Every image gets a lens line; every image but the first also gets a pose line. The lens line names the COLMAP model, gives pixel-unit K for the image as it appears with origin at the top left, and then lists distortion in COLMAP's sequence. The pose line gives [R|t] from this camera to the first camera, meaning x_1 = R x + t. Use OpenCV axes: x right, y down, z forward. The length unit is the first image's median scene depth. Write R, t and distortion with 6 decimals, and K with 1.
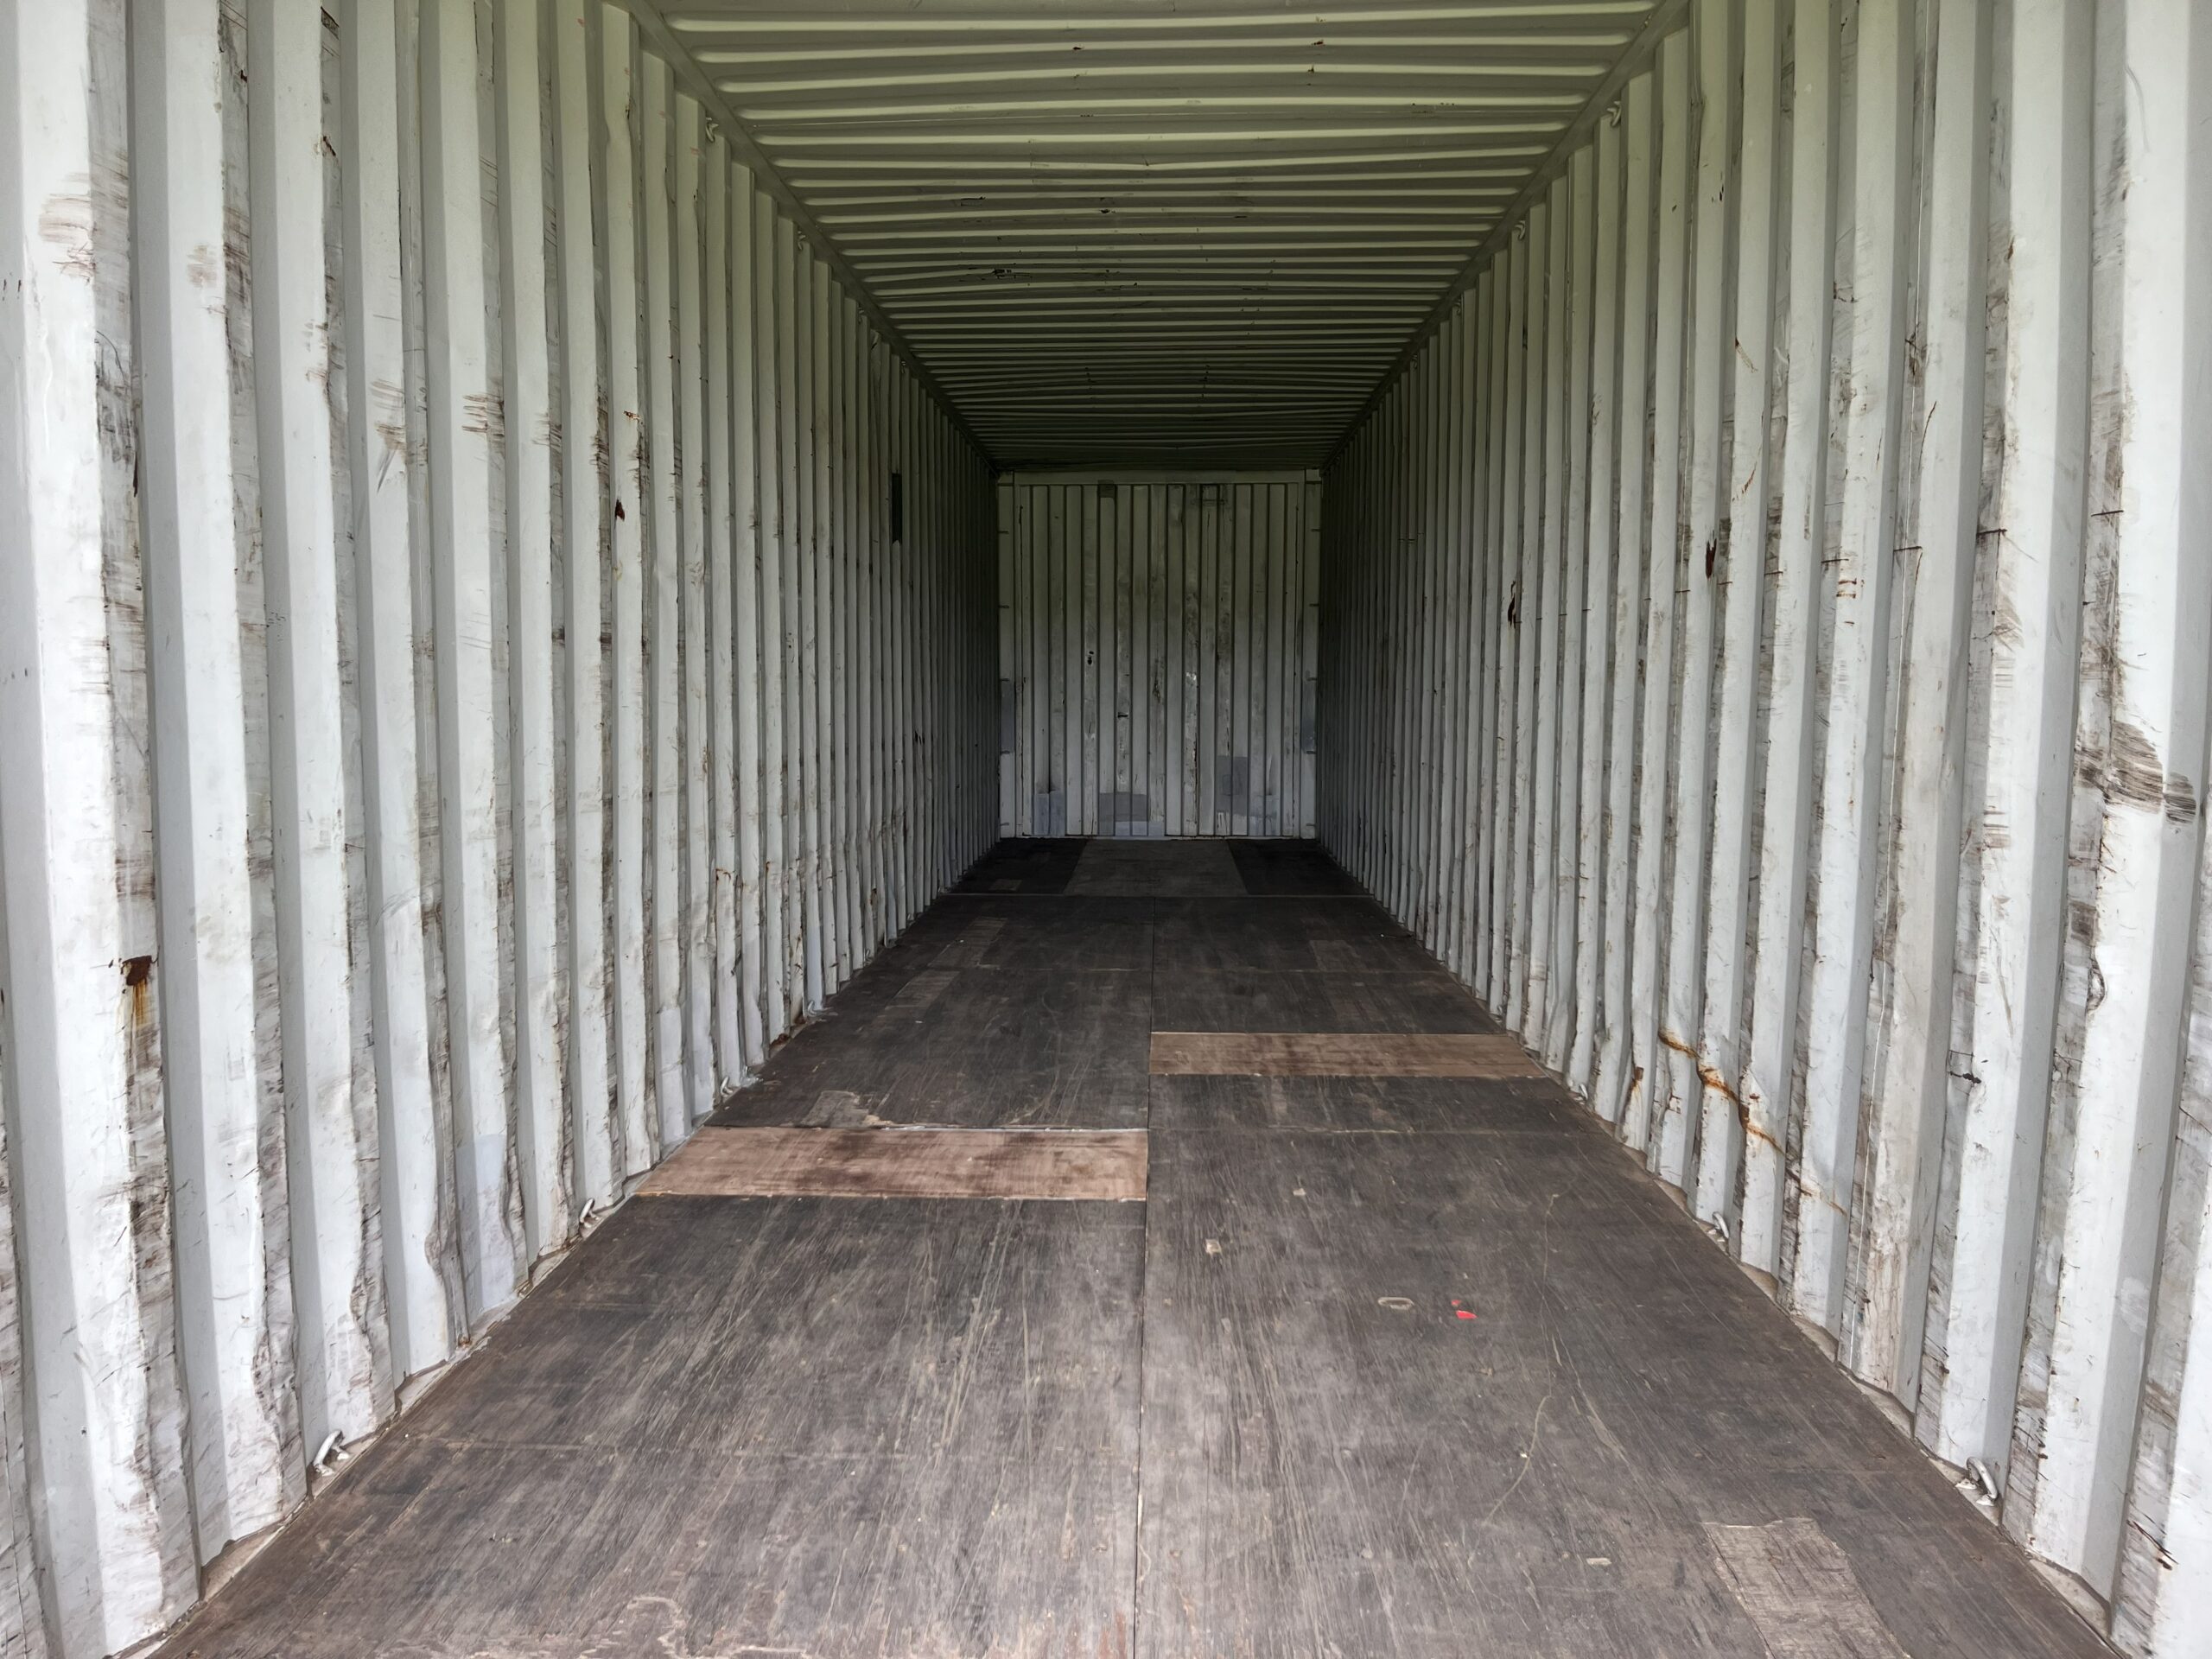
lens RADIAL K [[1669.9, 0, 1089.4], [0, 1669.9, 827.4], [0, 0, 1]] dist [-0.003450, -0.017497]
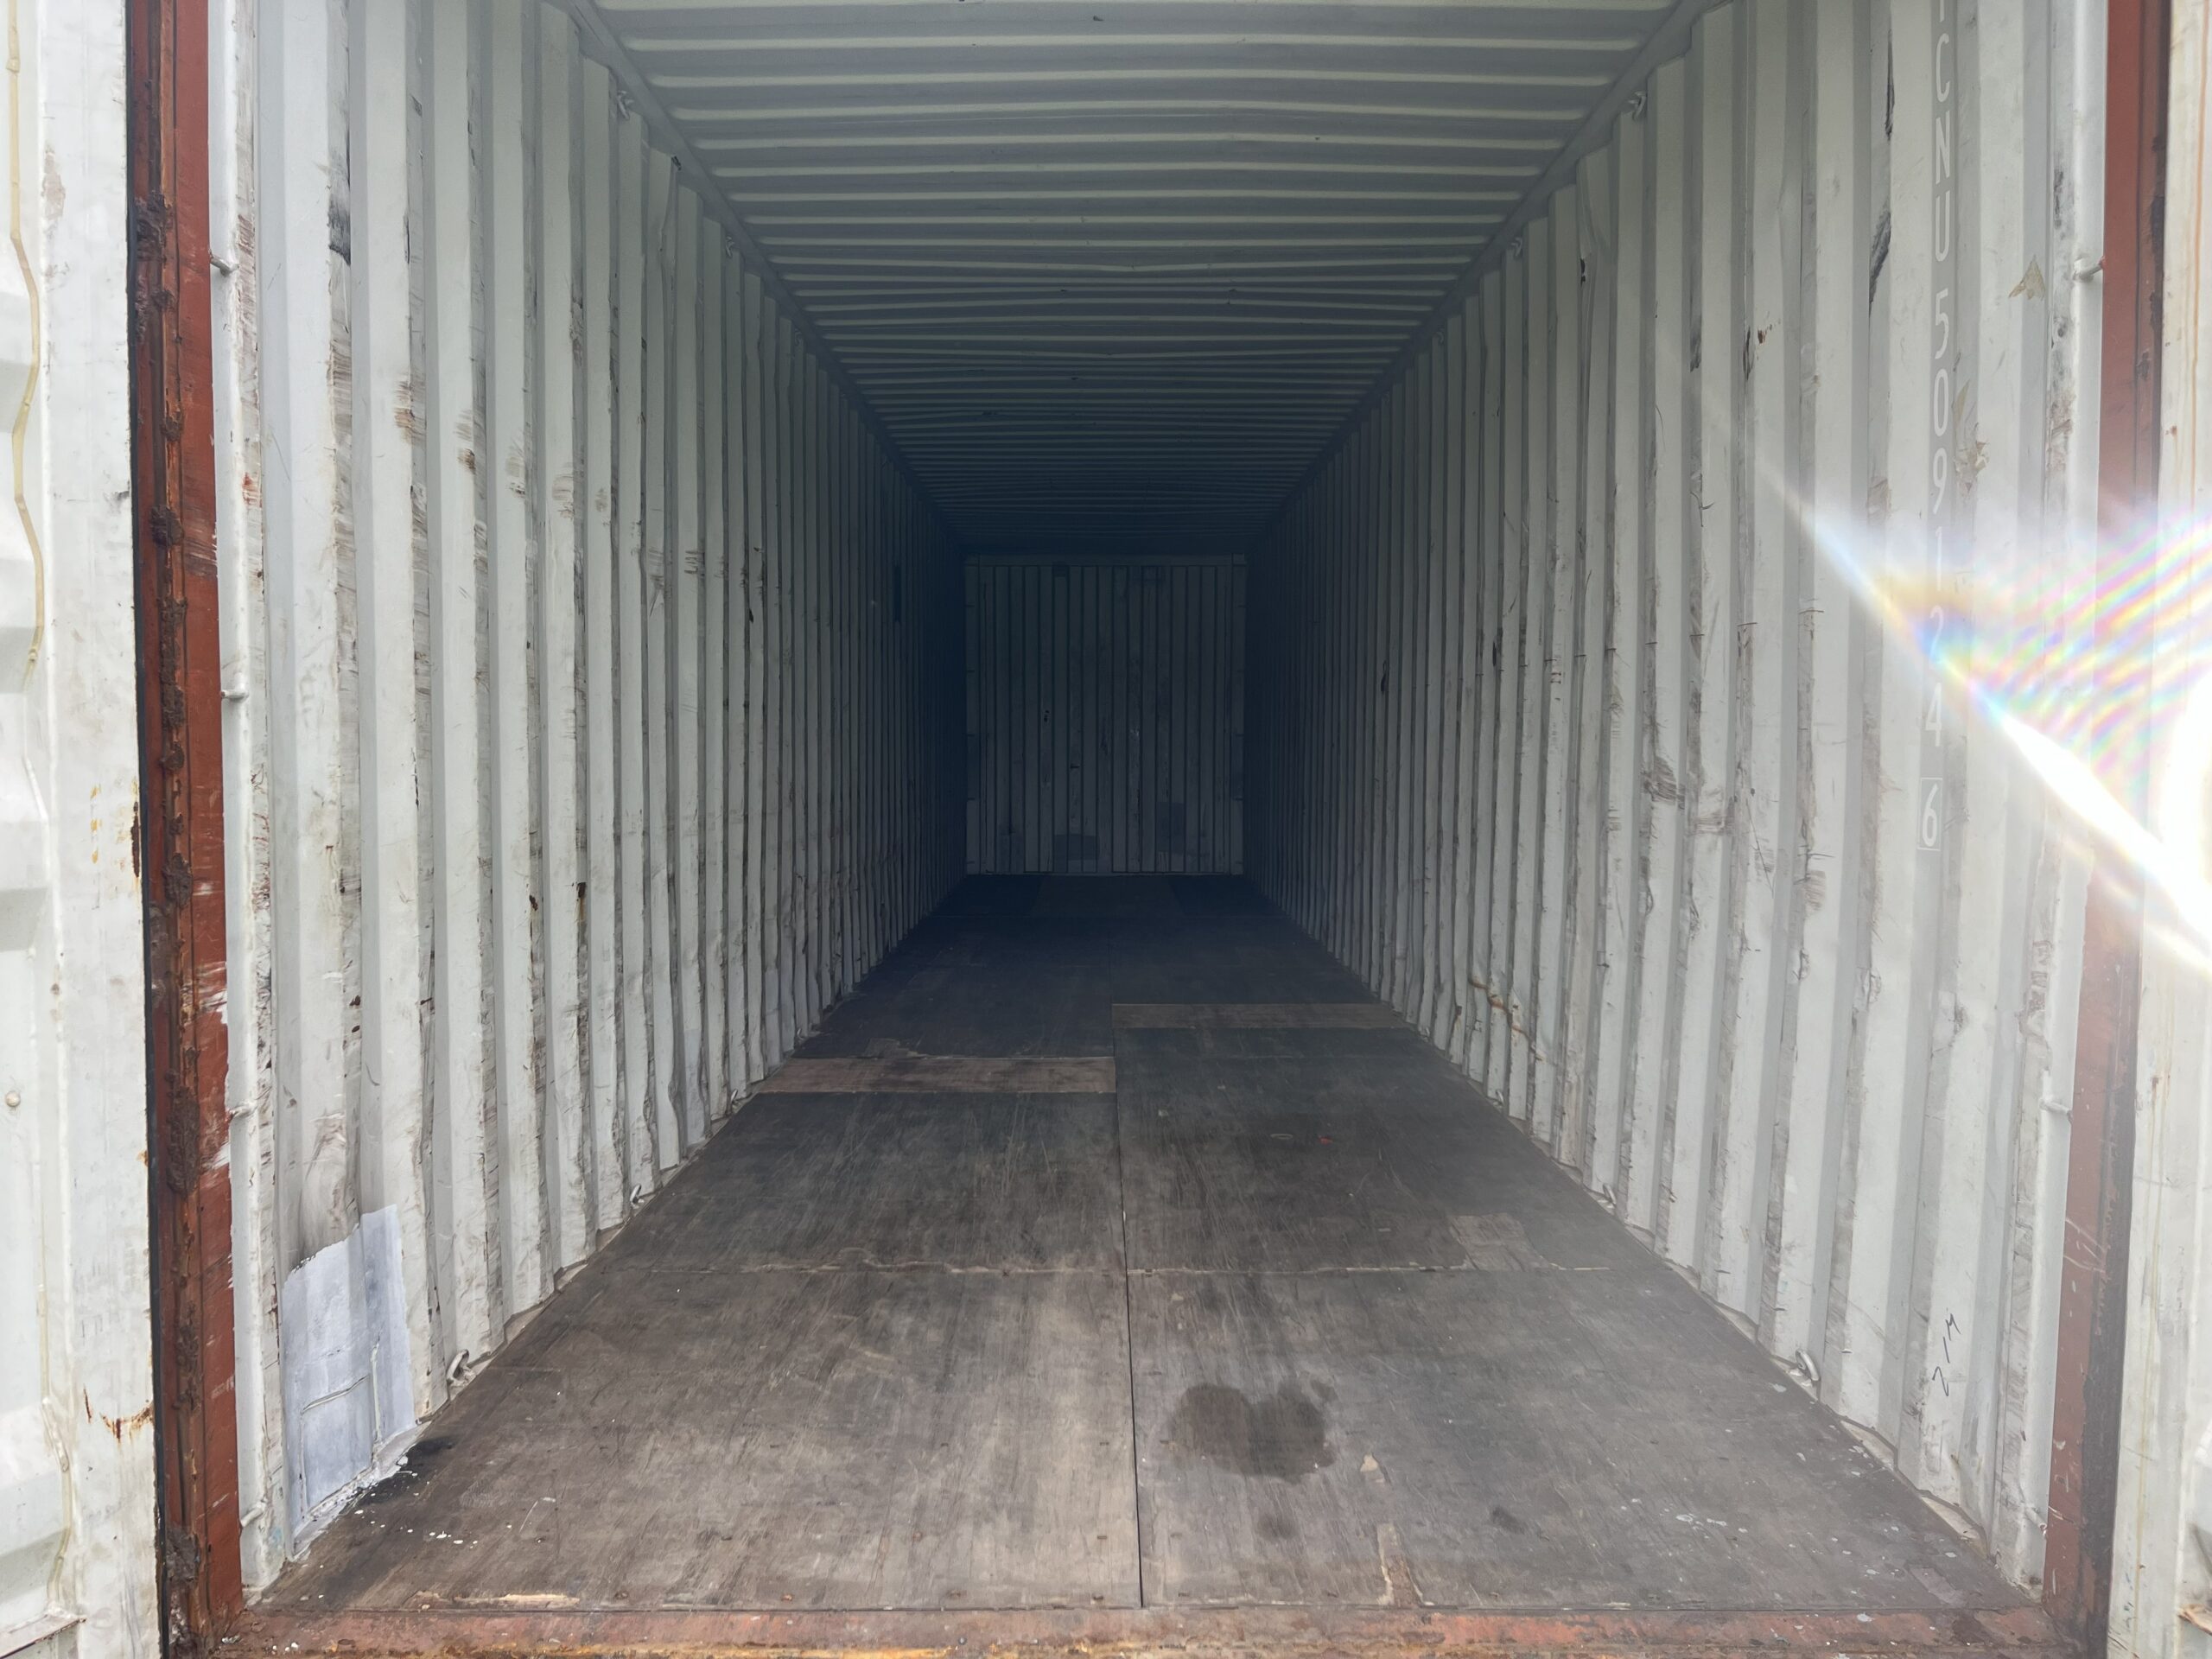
lens RADIAL K [[1669.9, 0, 1113.4], [0, 1669.9, 831.8], [0, 0, 1]] dist [-0.003450, -0.017497]
pose [[0.998613, -0.000411, 0.052642, -0.046591], [0.002051, 0.999514, -0.031113, 0.044220], [-0.052603, 0.031178, 0.998129, -0.473173]]
